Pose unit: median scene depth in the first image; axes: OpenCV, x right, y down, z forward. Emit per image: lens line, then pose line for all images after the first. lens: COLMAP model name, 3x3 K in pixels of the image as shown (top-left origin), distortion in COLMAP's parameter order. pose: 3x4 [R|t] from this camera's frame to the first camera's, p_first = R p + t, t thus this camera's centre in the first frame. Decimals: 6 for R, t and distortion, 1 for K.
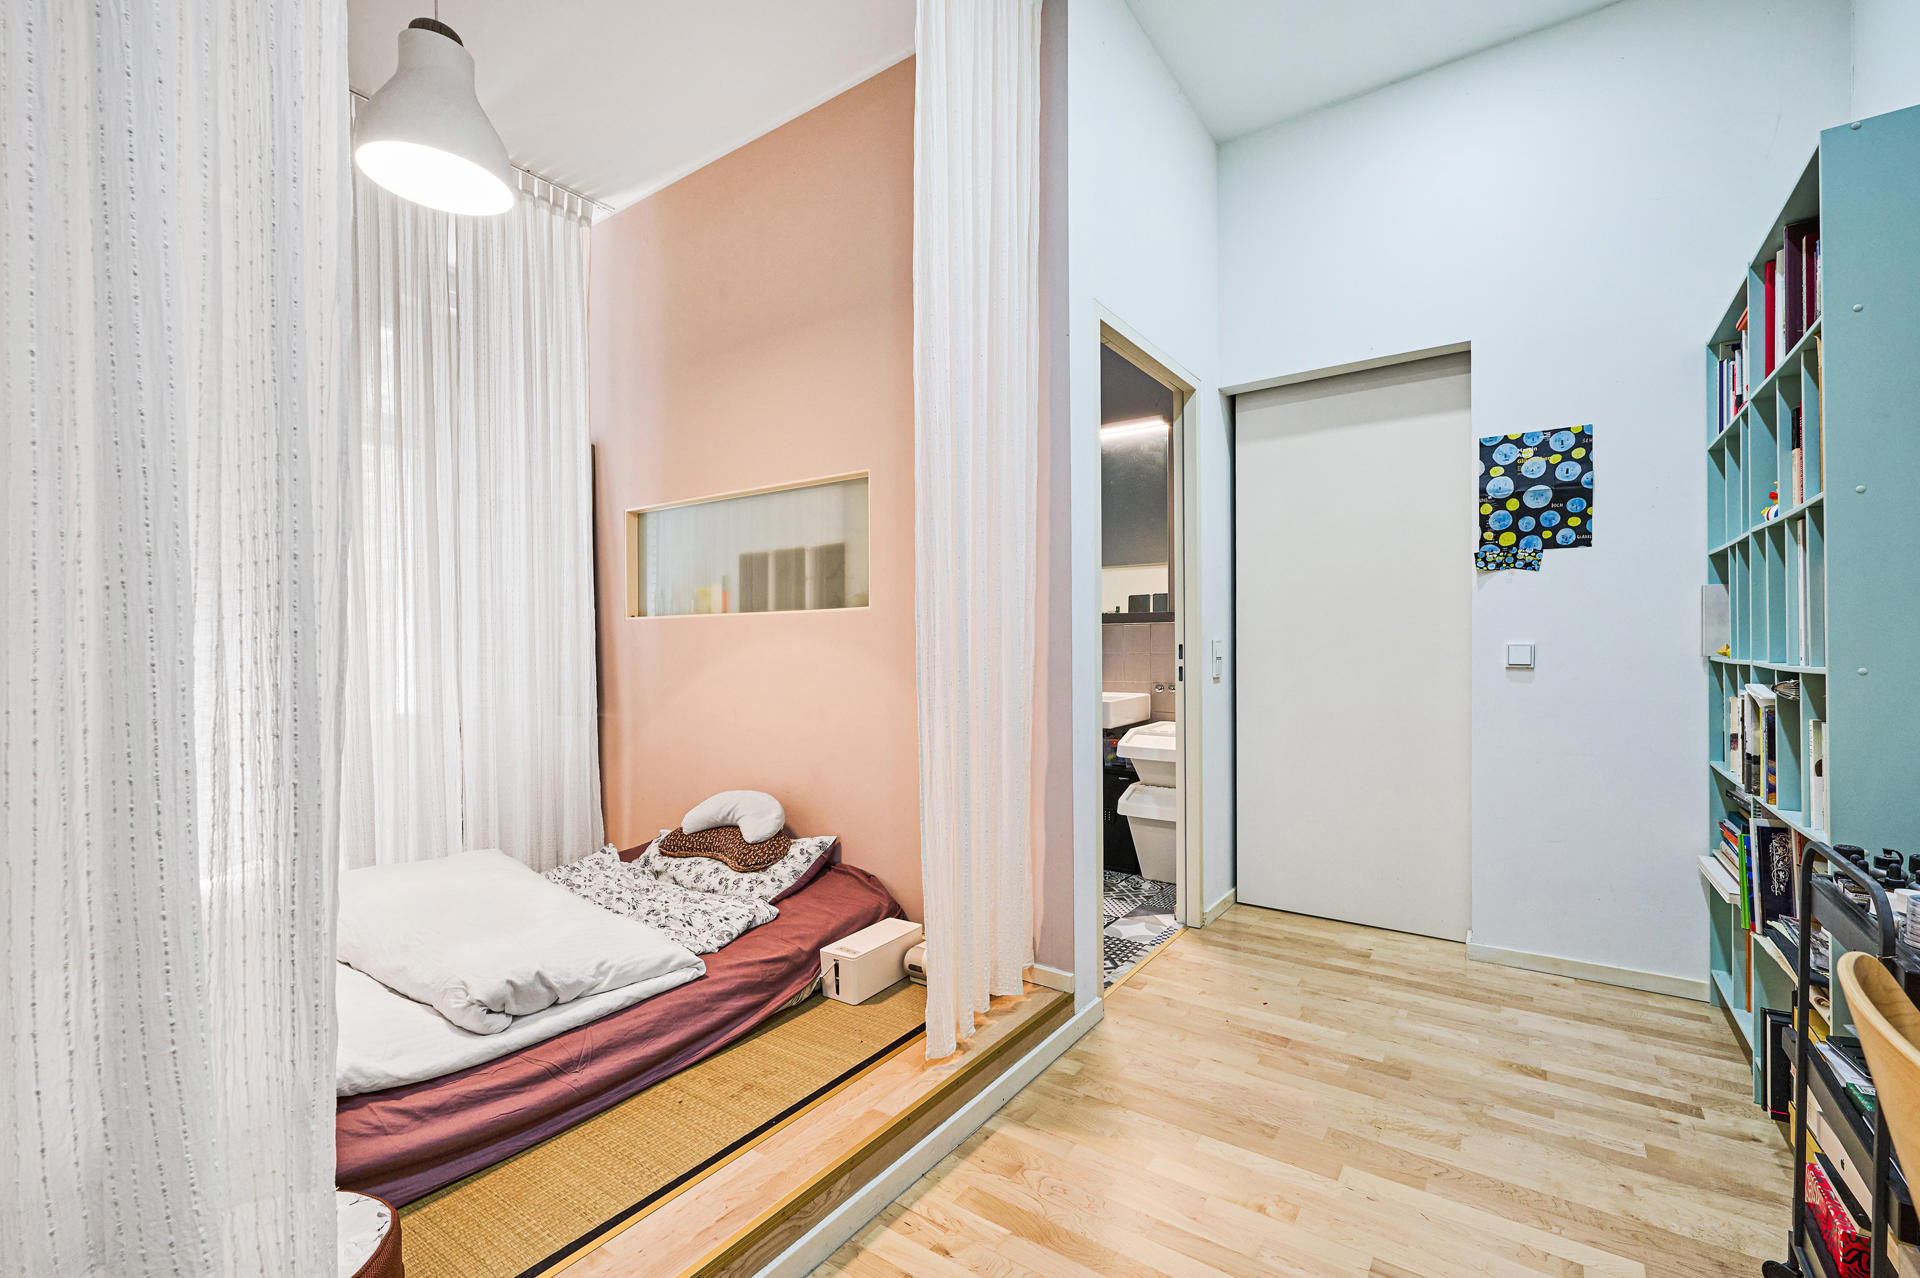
lens RADIAL K [[830.0, 0, 964.3], [0, 830.0, 656.3], [0, 0, 1]] dist [-0.001727, 0.000023]
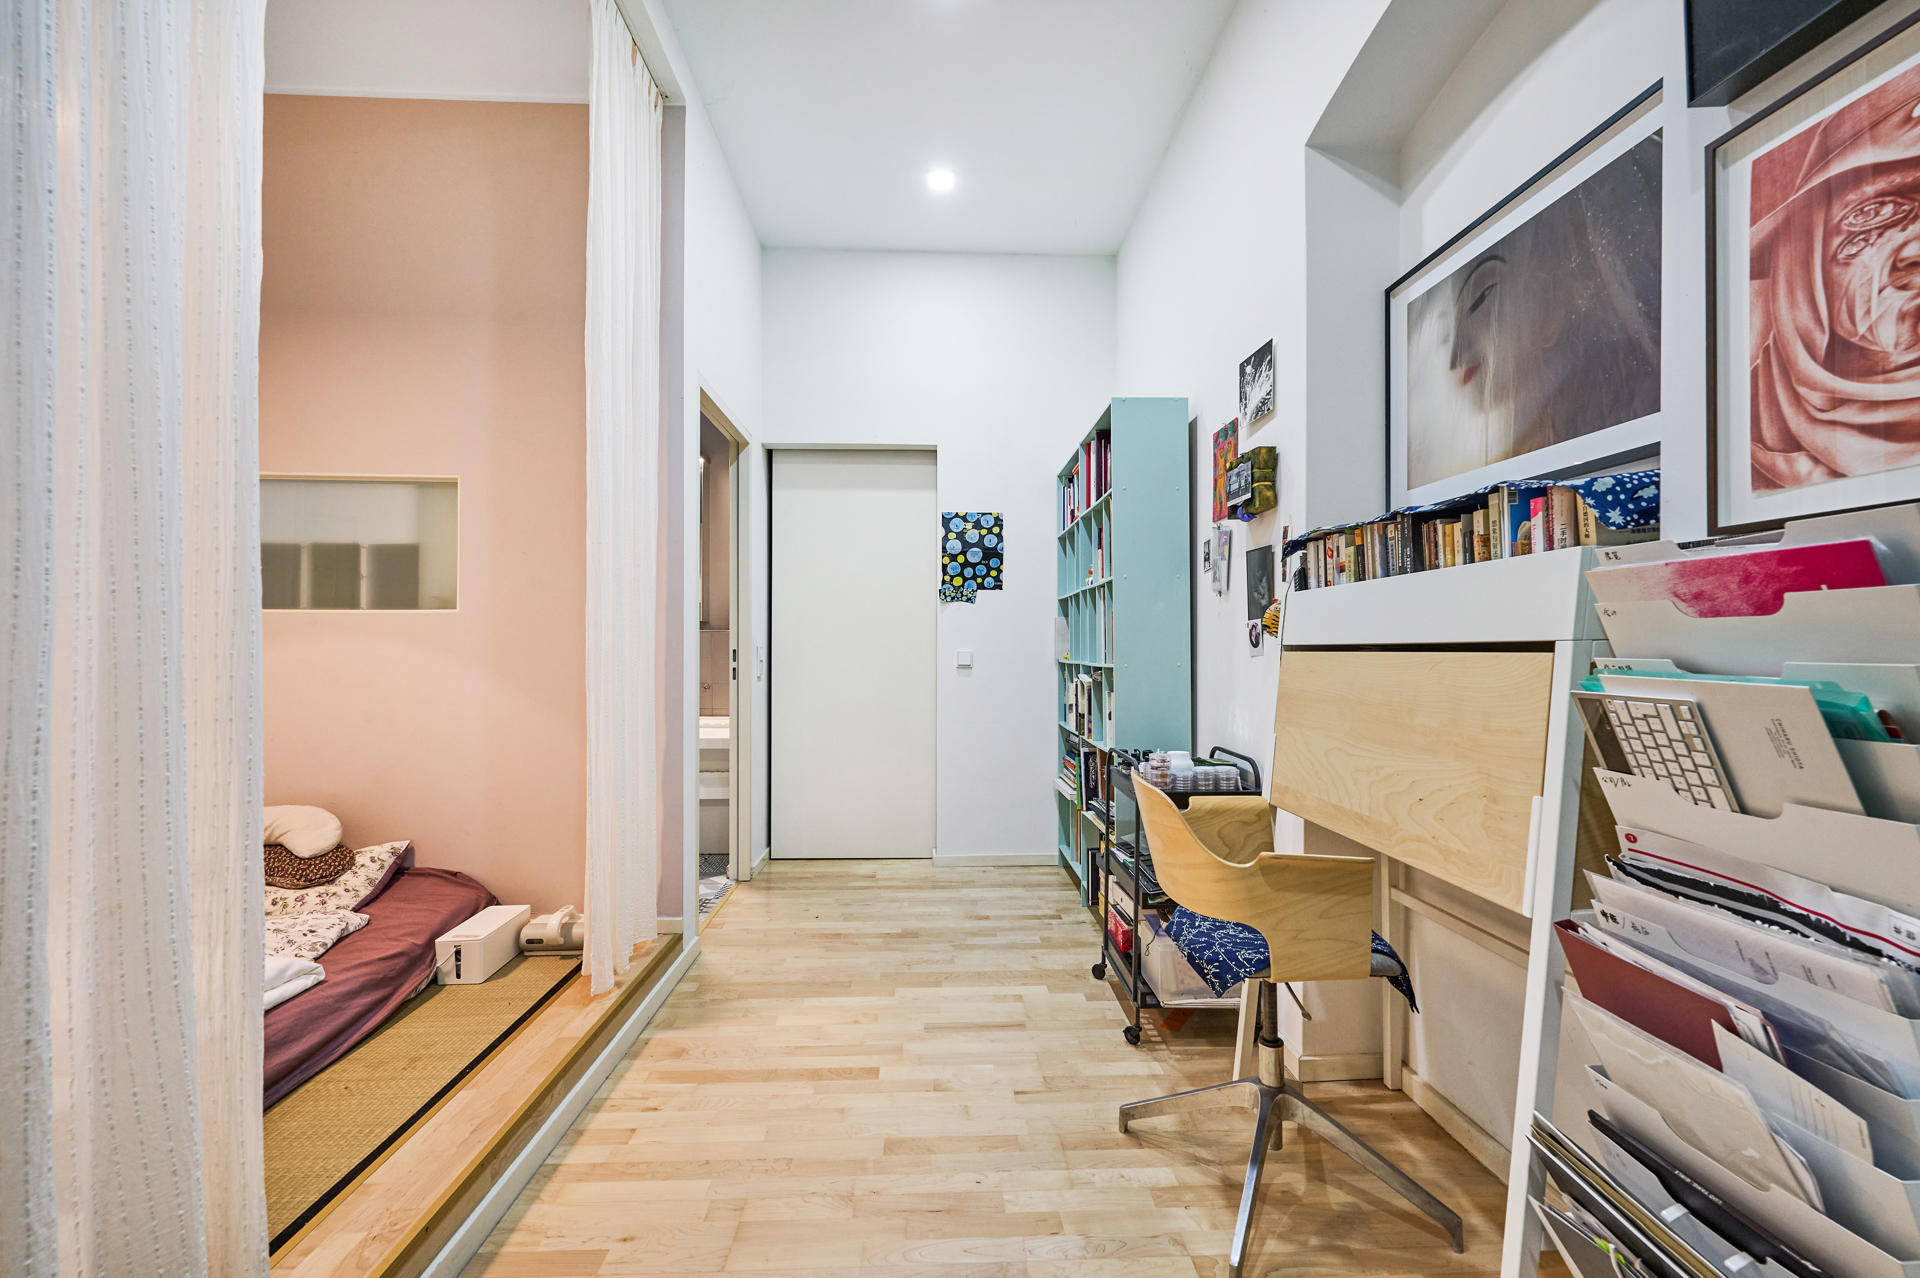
lens RADIAL K [[830.0, 0, 964.3], [0, 830.0, 656.3], [0, 0, 1]] dist [-0.001727, 0.000023]
pose [[0.793844, 0.004652, 0.608103, -0.280138], [-0.000419, 0.999975, -0.007102, 0.005498], [-0.608121, 0.005383, 0.793826, -0.224698]]
